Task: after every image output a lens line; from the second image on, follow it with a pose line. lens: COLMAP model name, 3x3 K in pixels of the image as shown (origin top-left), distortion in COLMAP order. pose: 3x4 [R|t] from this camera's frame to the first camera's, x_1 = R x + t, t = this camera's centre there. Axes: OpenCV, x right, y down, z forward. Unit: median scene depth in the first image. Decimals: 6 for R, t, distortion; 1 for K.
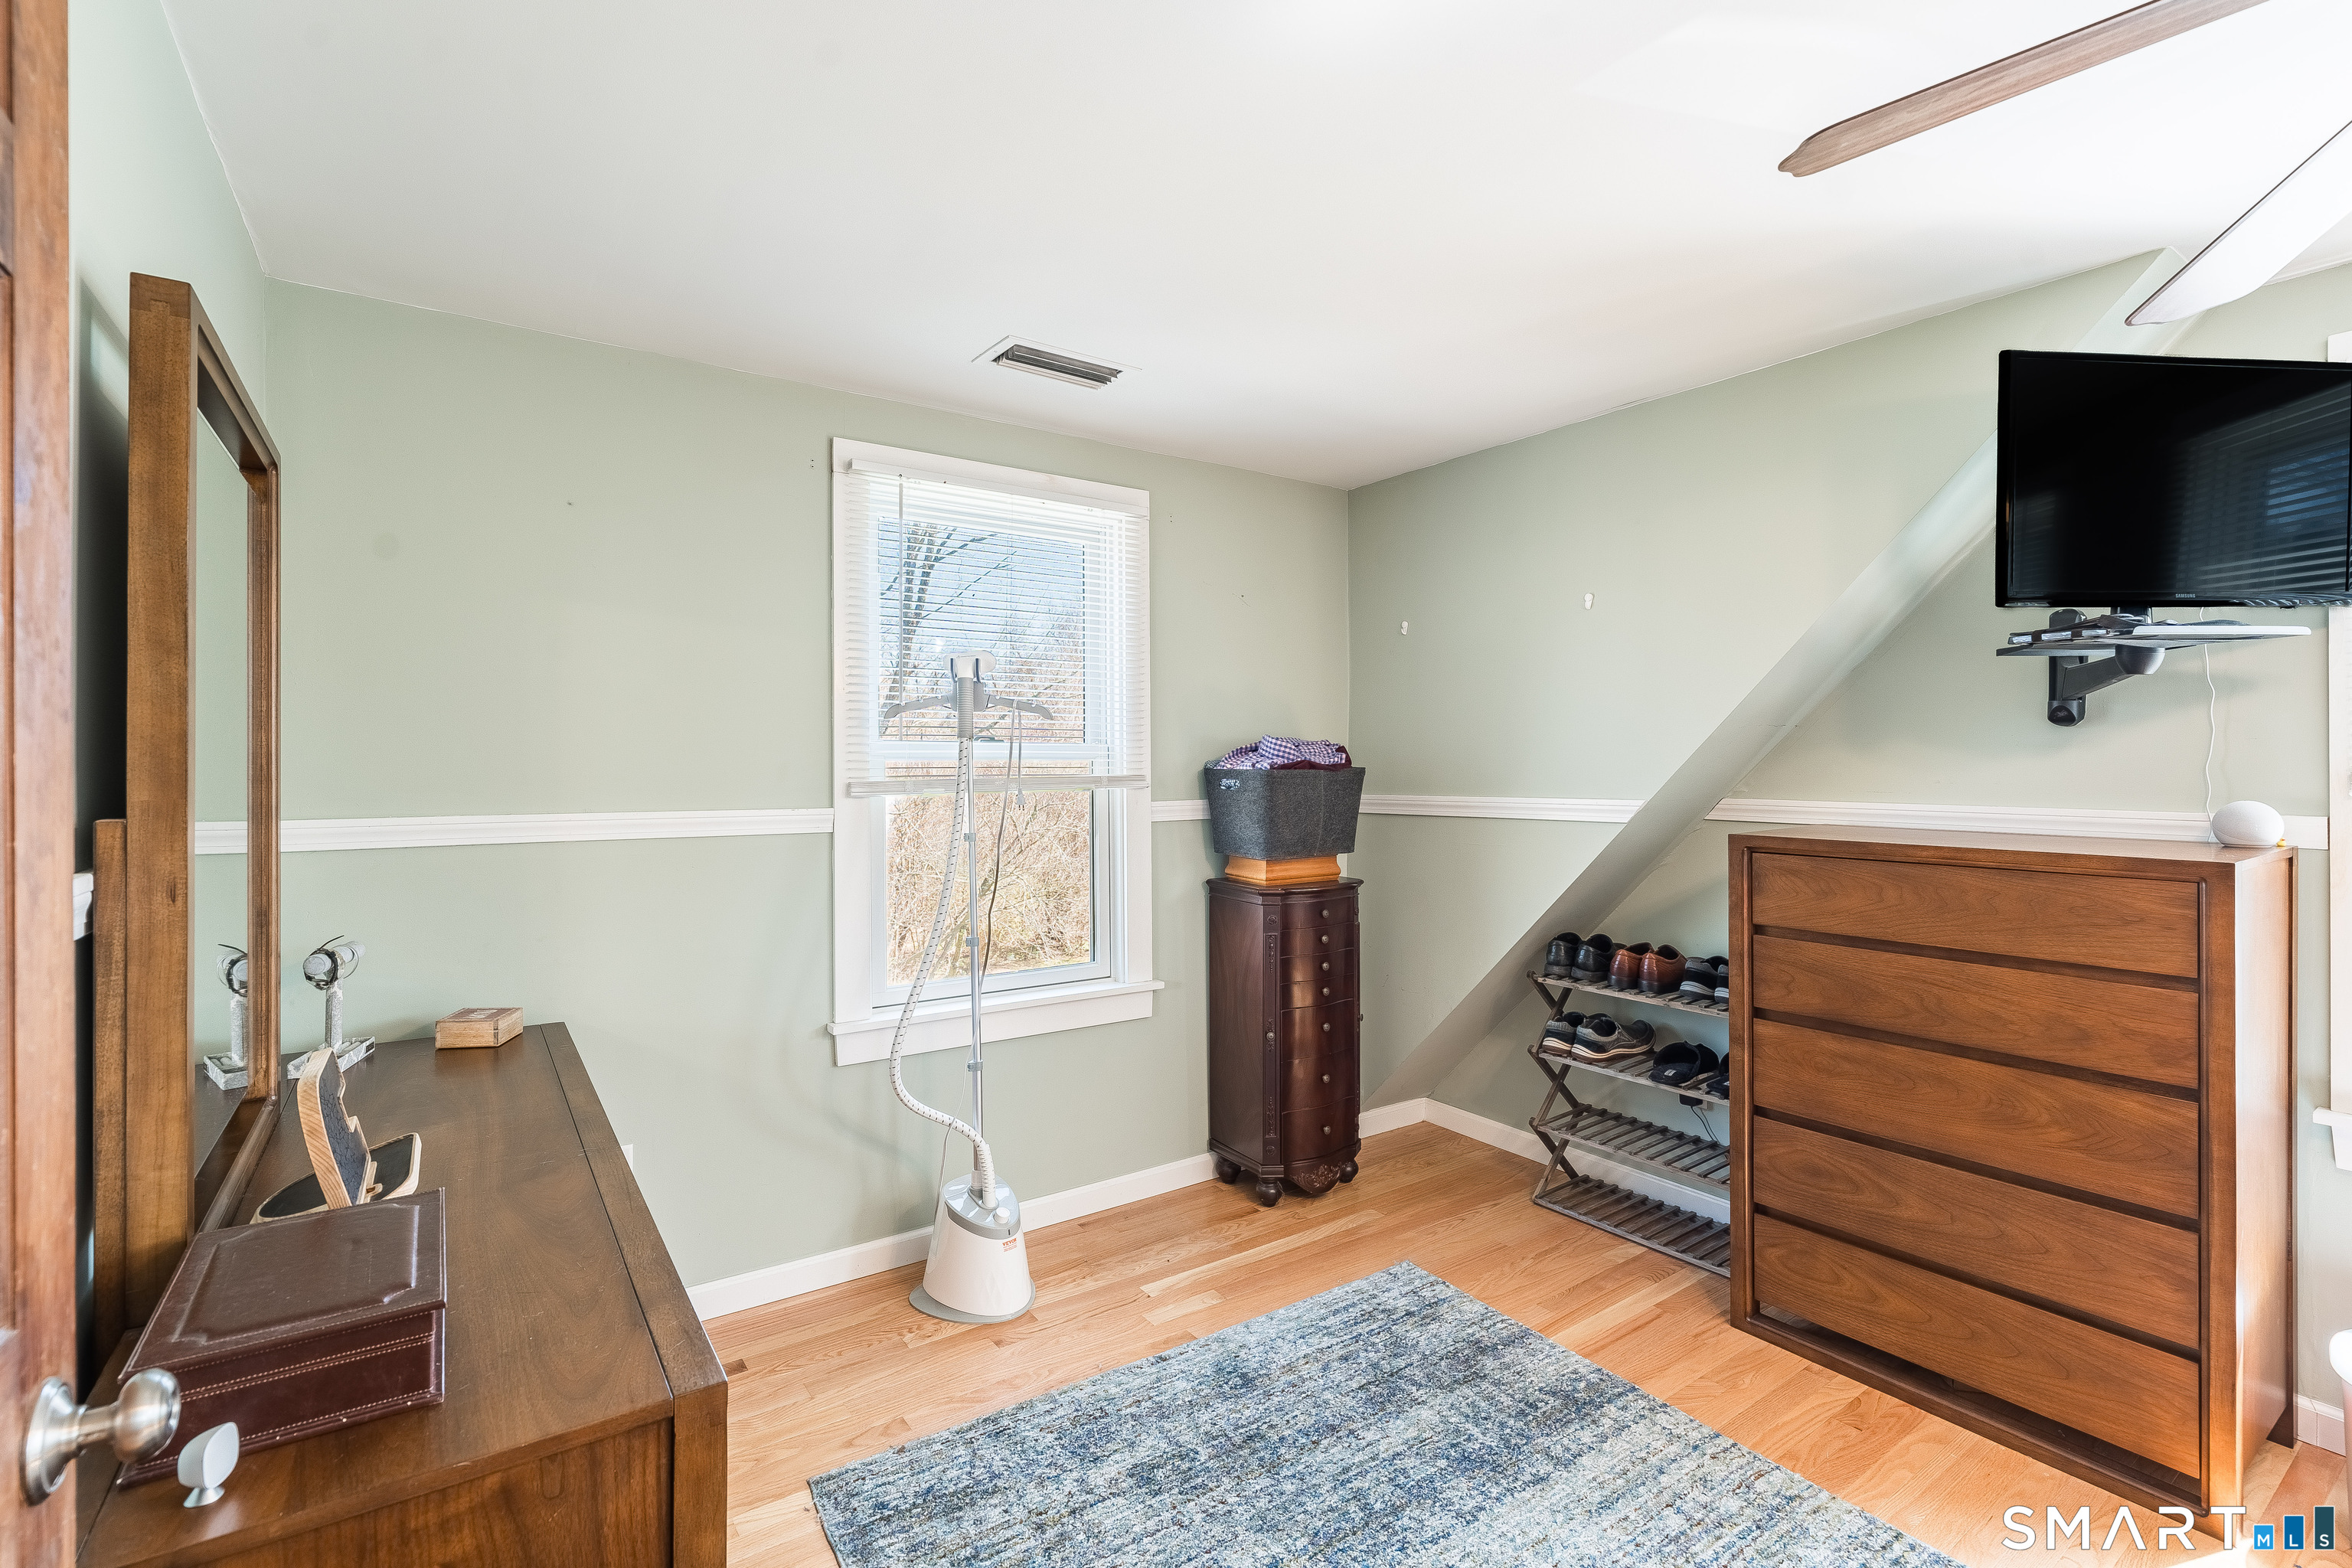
lens RADIAL K [[1066.5, 0, 1187.9], [0, 1066.5, 768.5], [0, 0, 1]] dist [-0.004504, 0.000470]
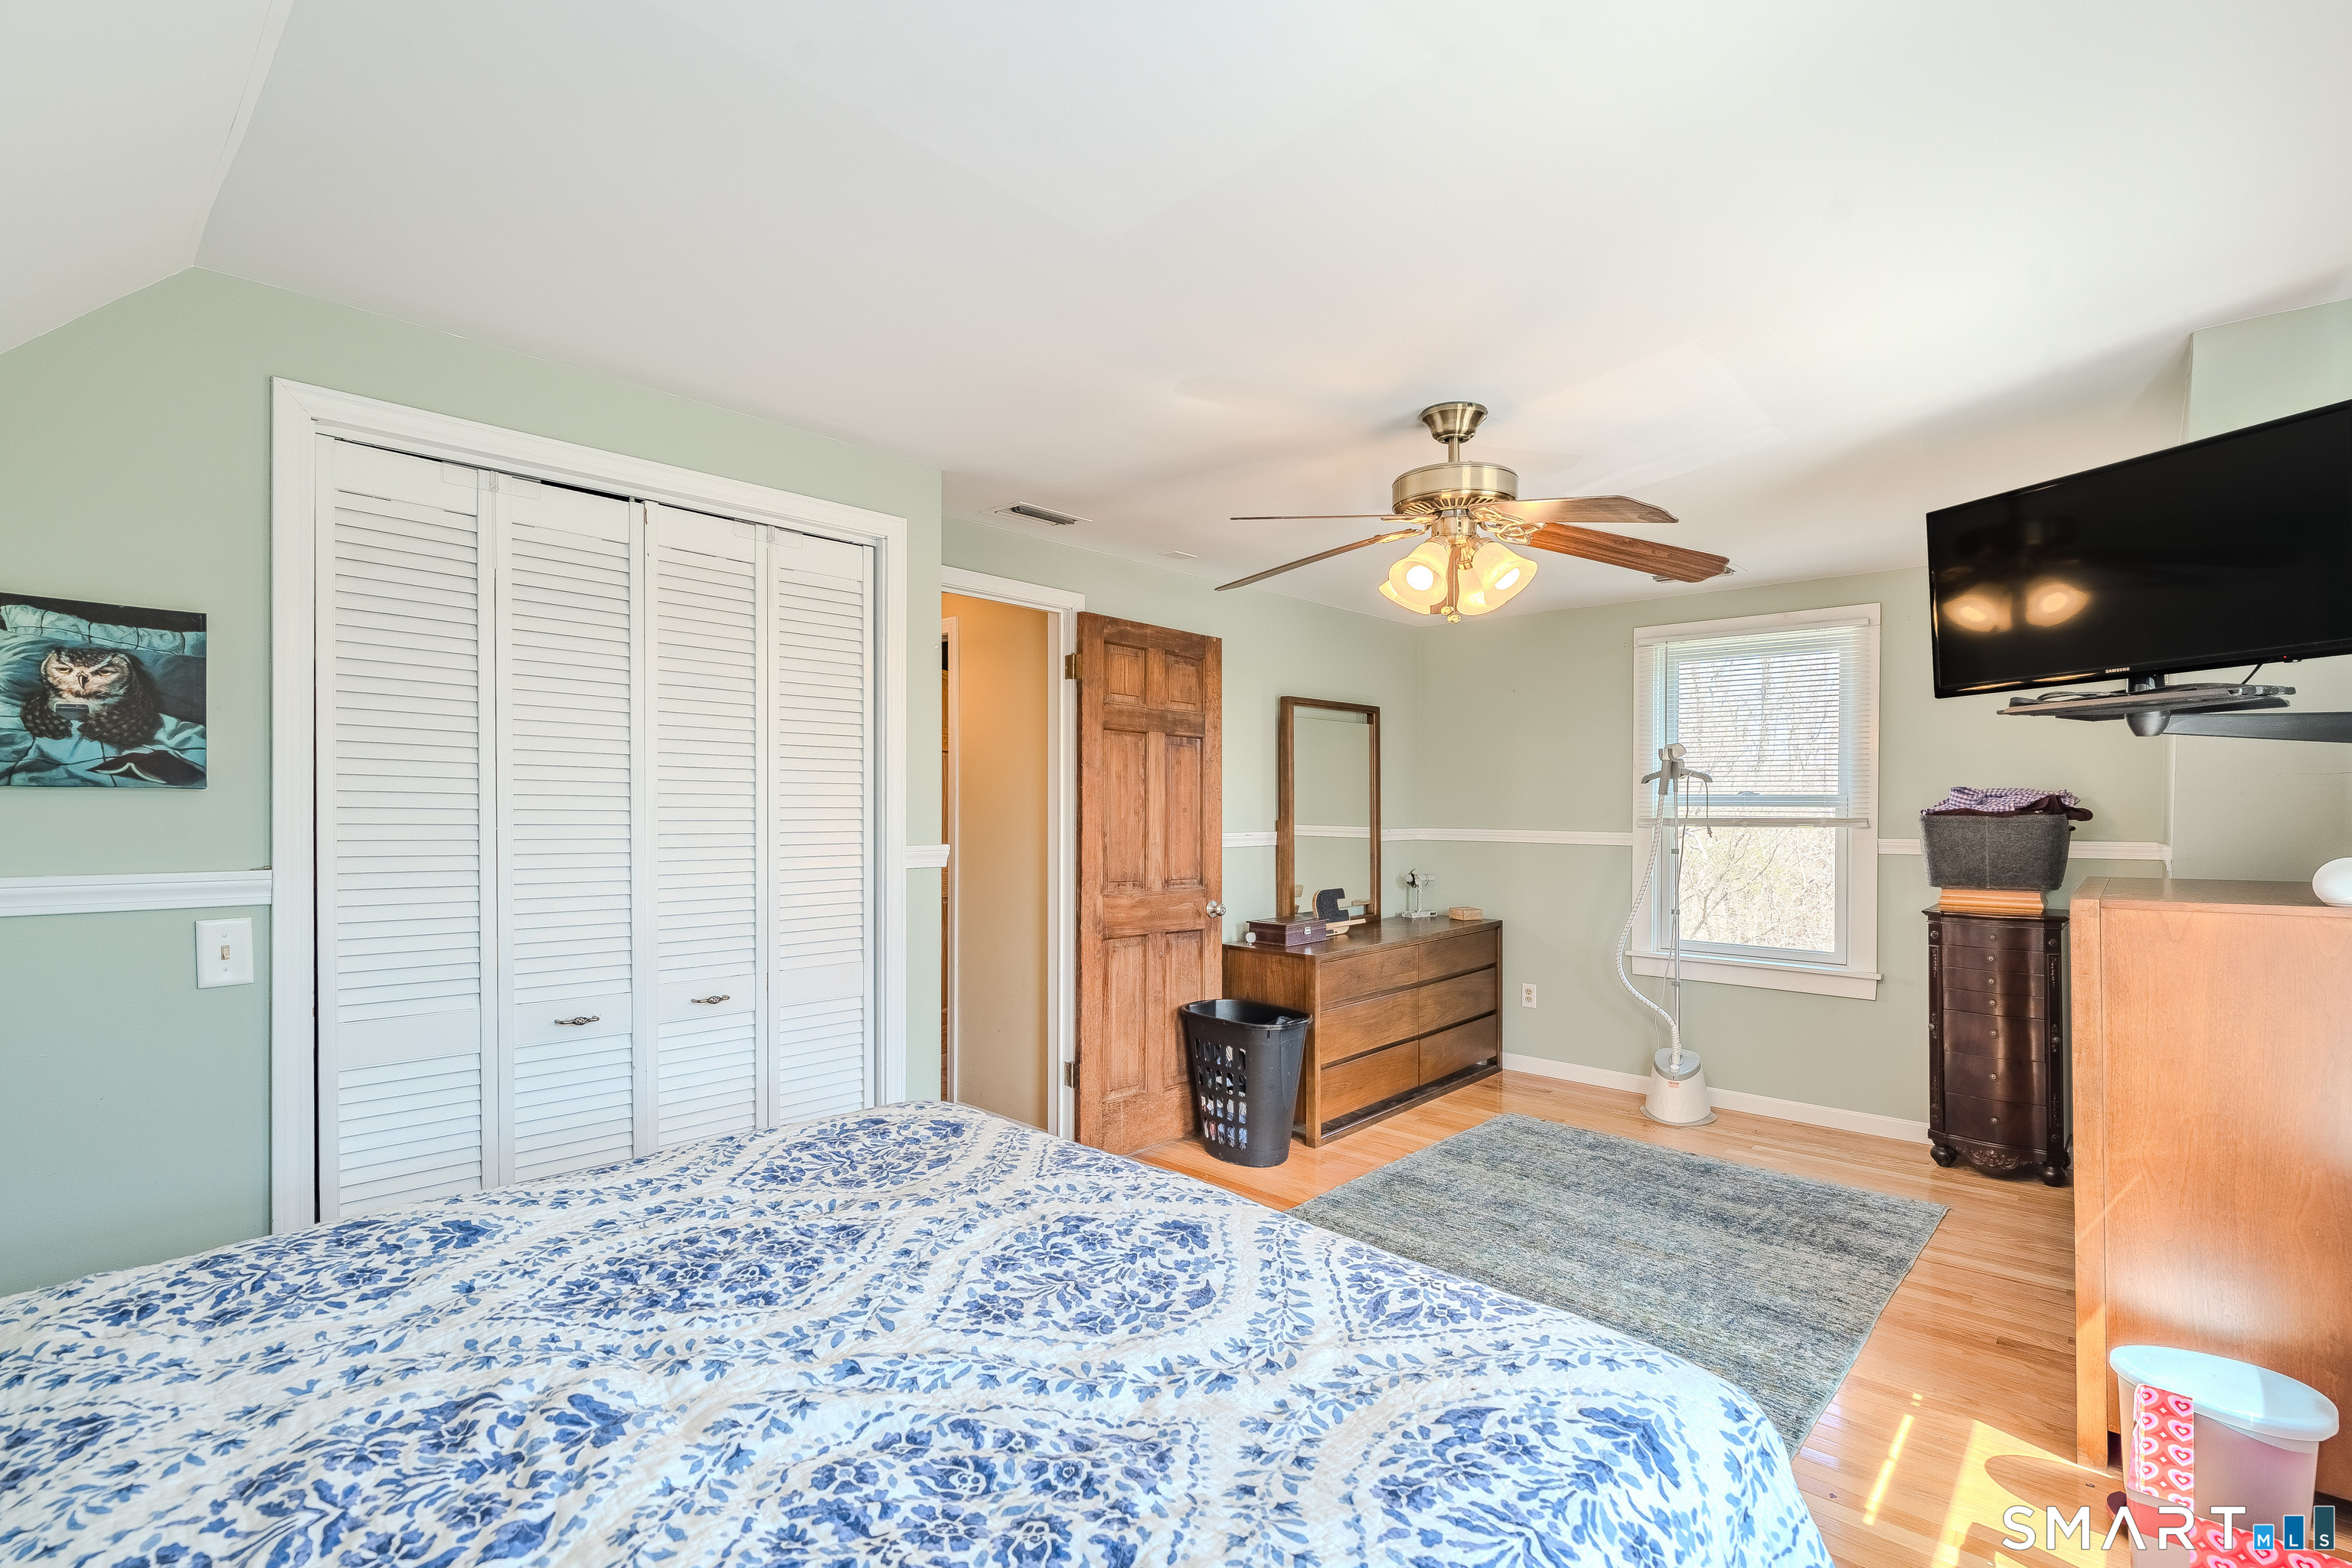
lens RADIAL K [[1066.5, 0, 1171.3], [0, 1066.5, 799.6], [0, 0, 1]] dist [-0.004504, 0.000470]
pose [[0.212354, -0.009065, -0.977151, 1.121661], [-0.007131, 0.999916, -0.010826, 0.002152], [0.977167, 0.009267, 0.212272, -0.149710]]
